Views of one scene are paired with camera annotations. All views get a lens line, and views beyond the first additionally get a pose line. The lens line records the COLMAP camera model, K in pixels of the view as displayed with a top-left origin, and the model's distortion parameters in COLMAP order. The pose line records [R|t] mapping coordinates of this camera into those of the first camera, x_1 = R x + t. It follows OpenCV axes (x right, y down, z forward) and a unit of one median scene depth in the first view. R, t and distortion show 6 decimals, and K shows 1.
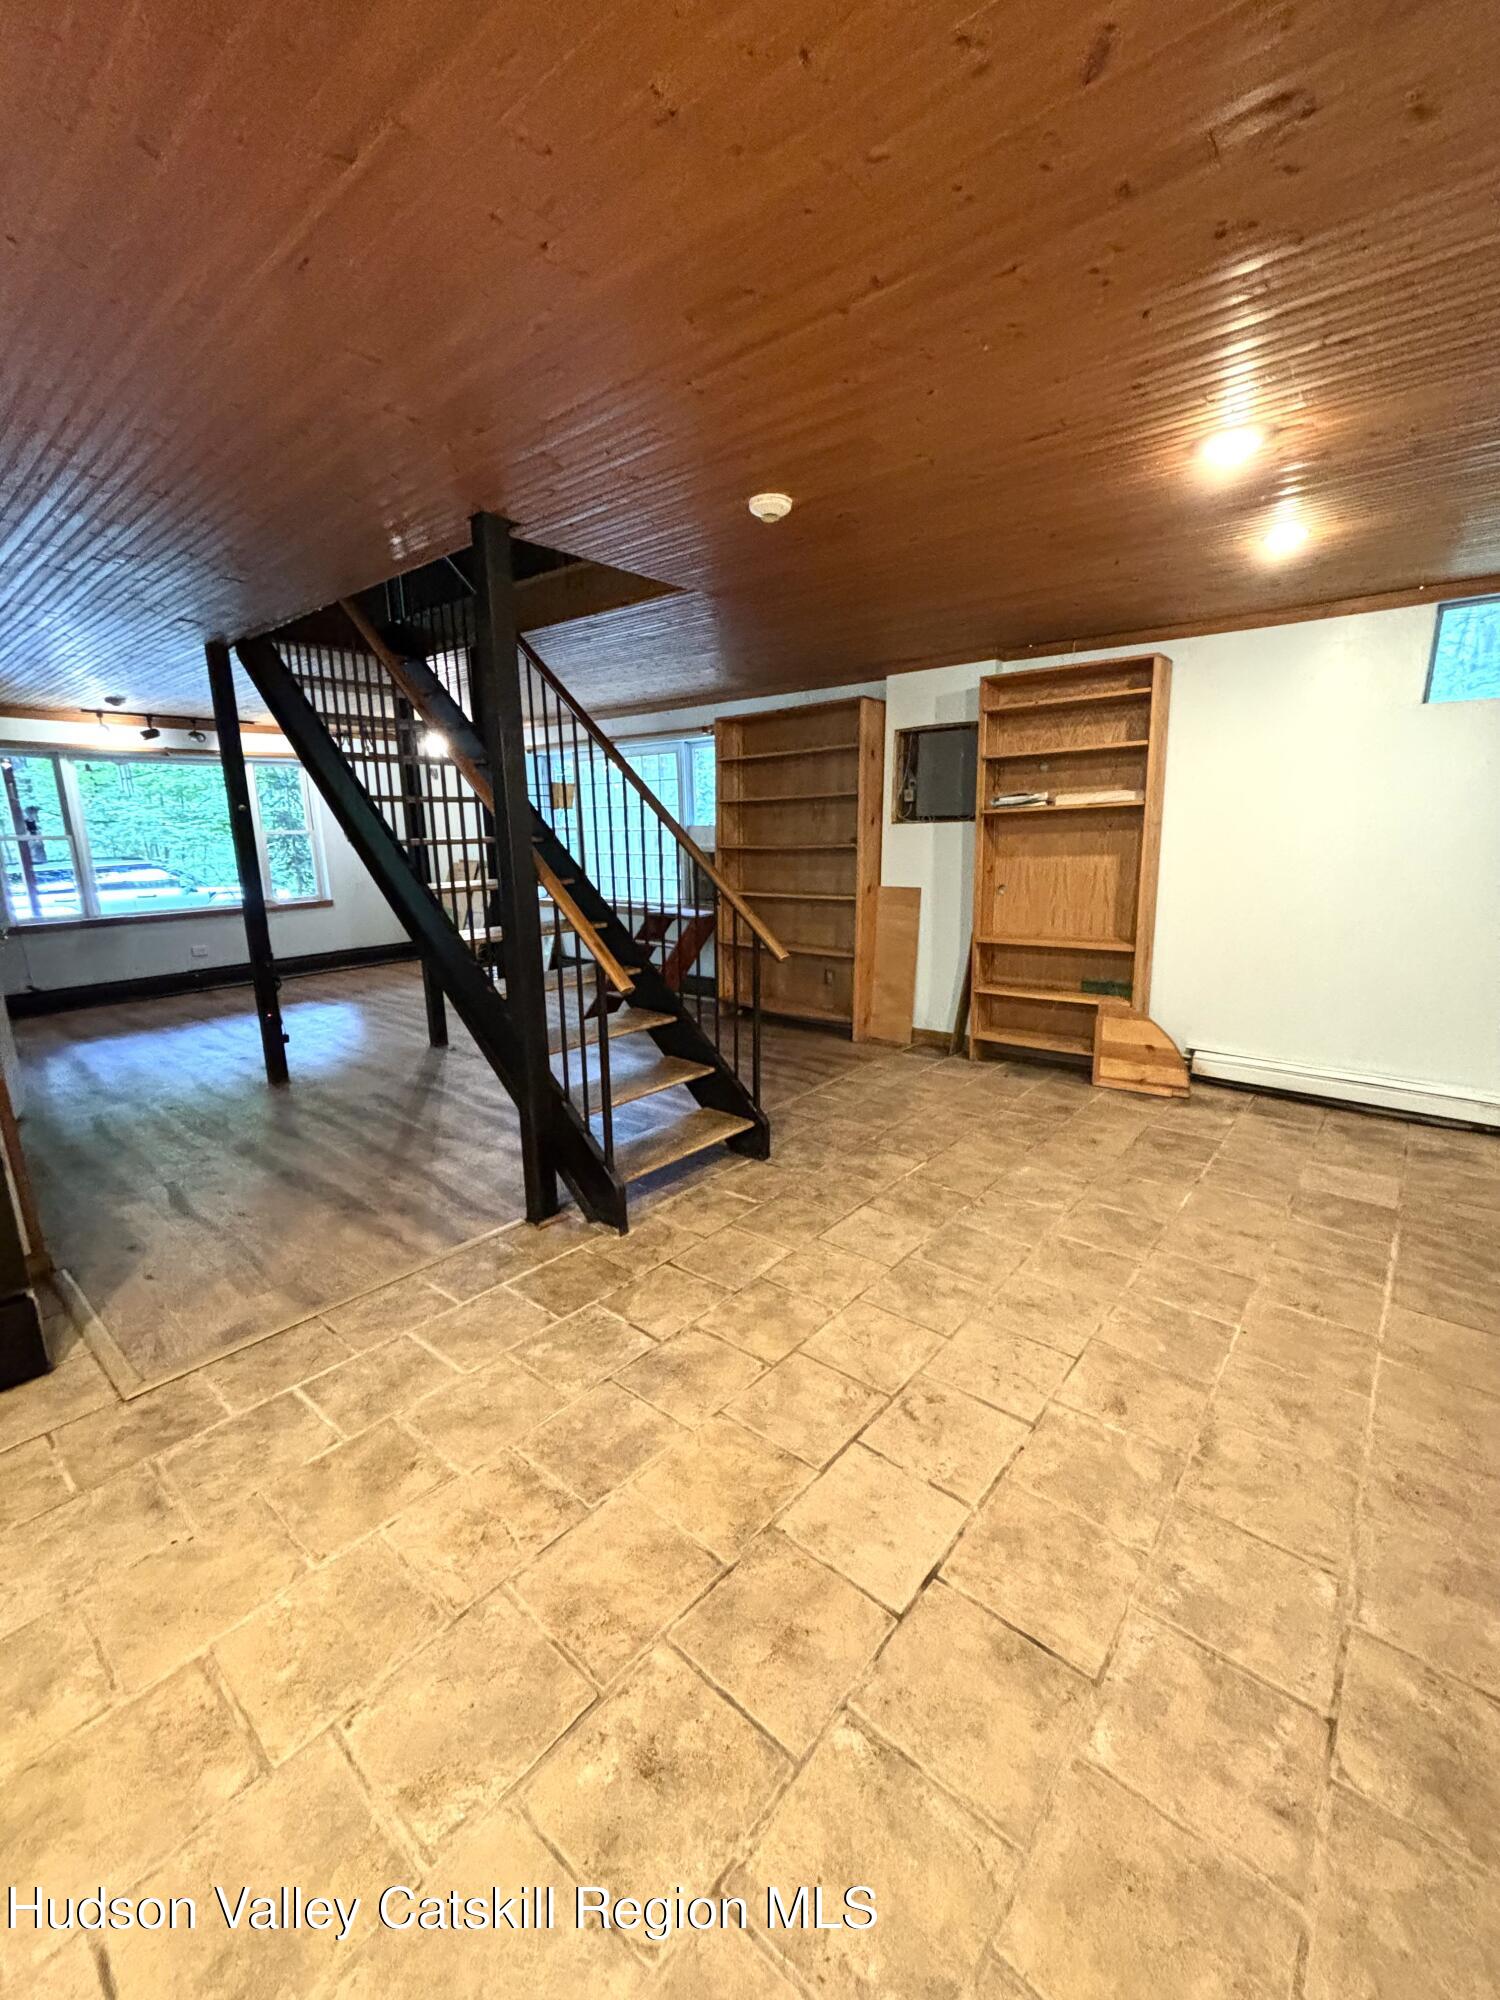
lens RADIAL K [[815.6, 0, 747.8], [0, 815.6, 995.5], [0, 0, 1]] dist [0.004018, 0.000823]
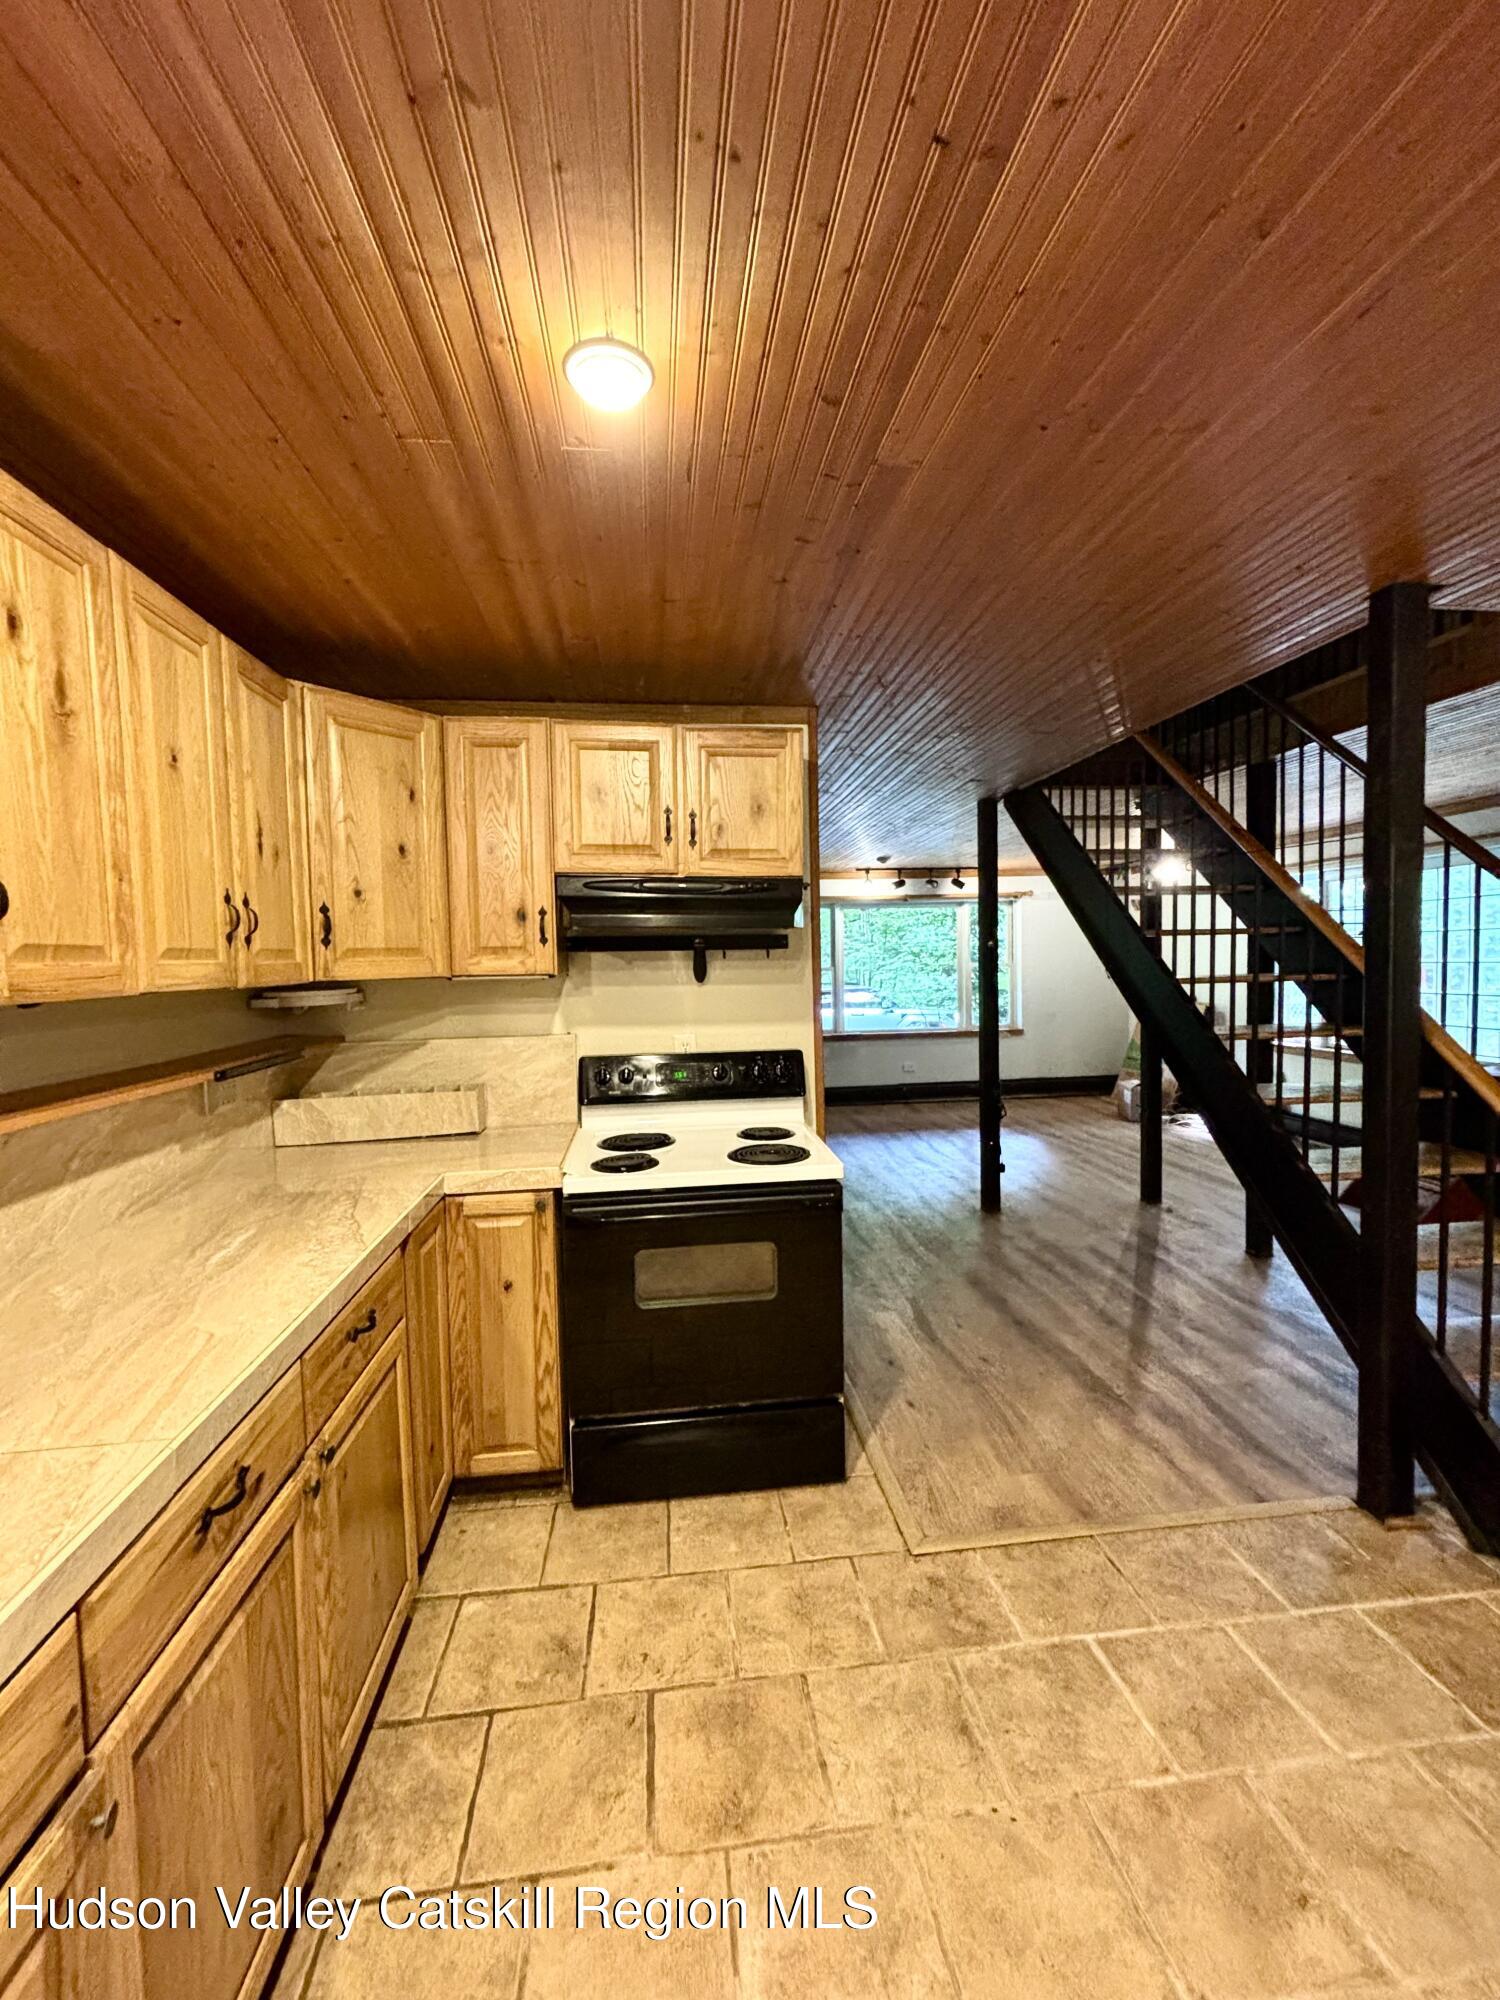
lens RADIAL K [[815.6, 0, 752.5], [0, 815.6, 999.9], [0, 0, 1]] dist [0.004018, 0.000823]
pose [[0.734487, 0.033007, -0.677820, -0.145388], [-0.134771, 0.986016, -0.098022, -0.015152], [0.665106, 0.163347, 0.728665, 0.037258]]
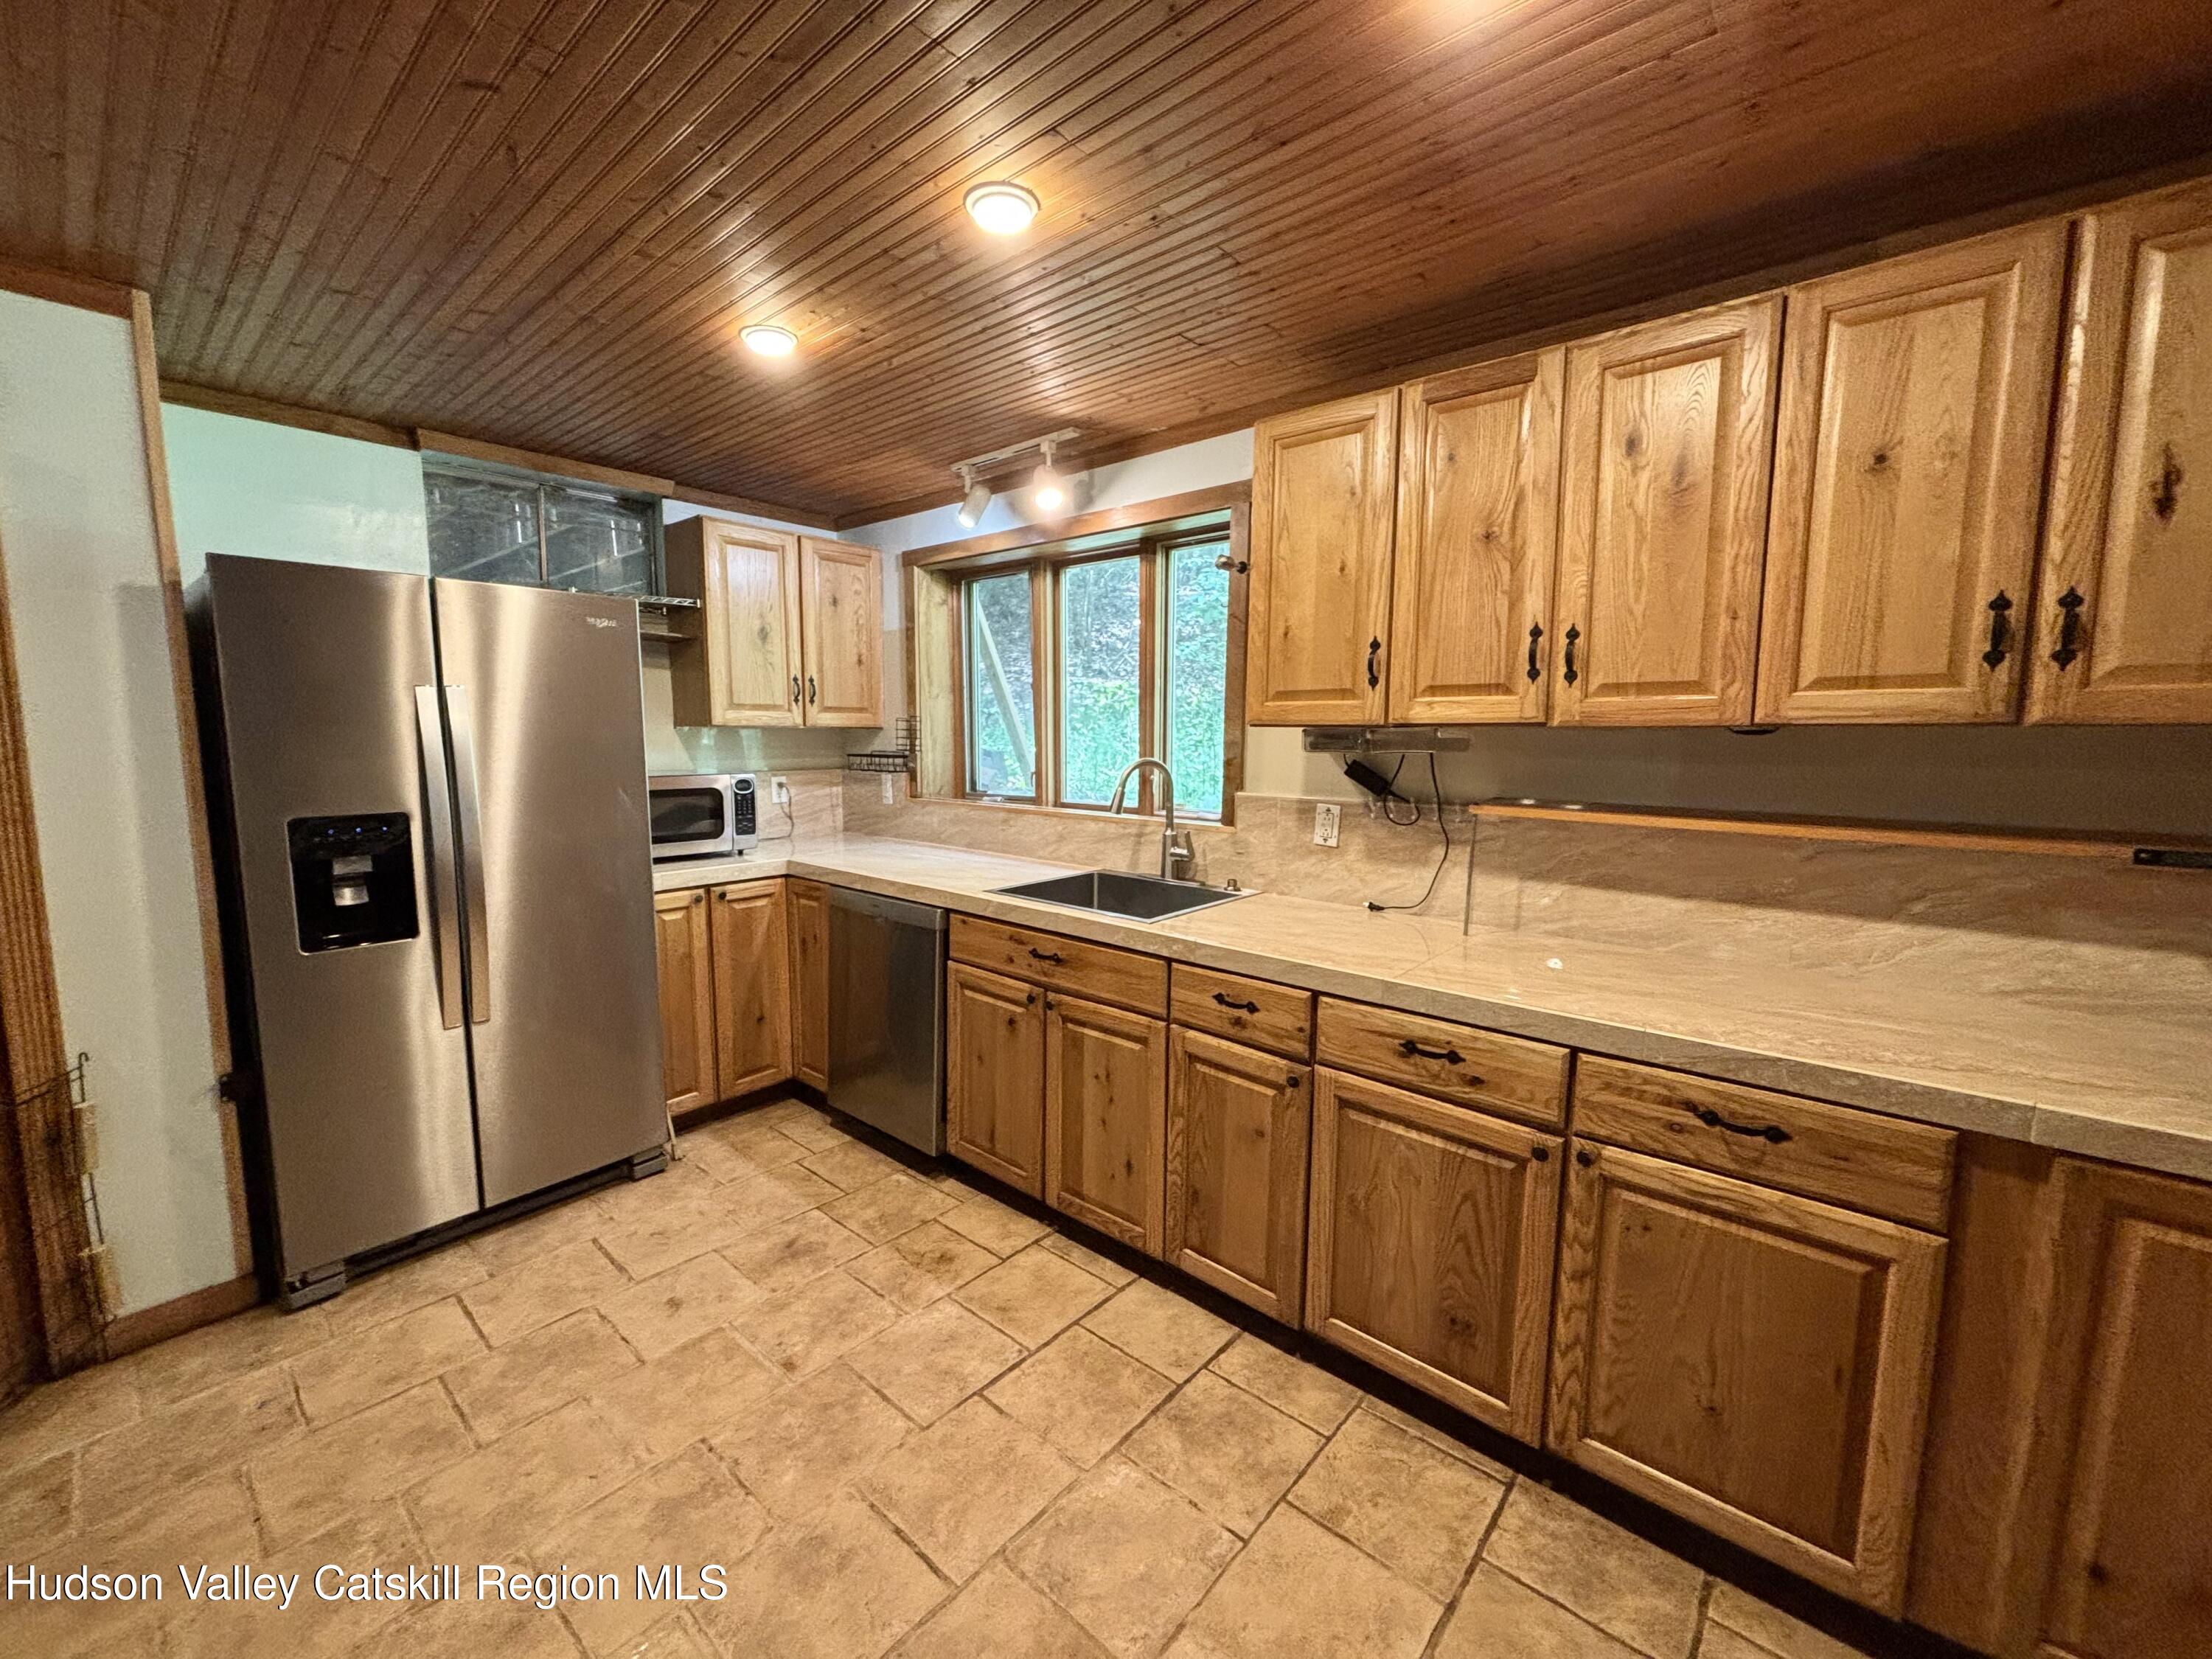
lens RADIAL K [[902.0, 0, 1100.8], [0, 902.0, 832.2], [0, 0, 1]] dist [0.004018, 0.000823]
pose [[-0.999891, 0.005968, 0.013539, -0.289686], [0.010024, 0.946270, 0.323224, -0.107858], [-0.010882, 0.323324, -0.946226, 0.535511]]
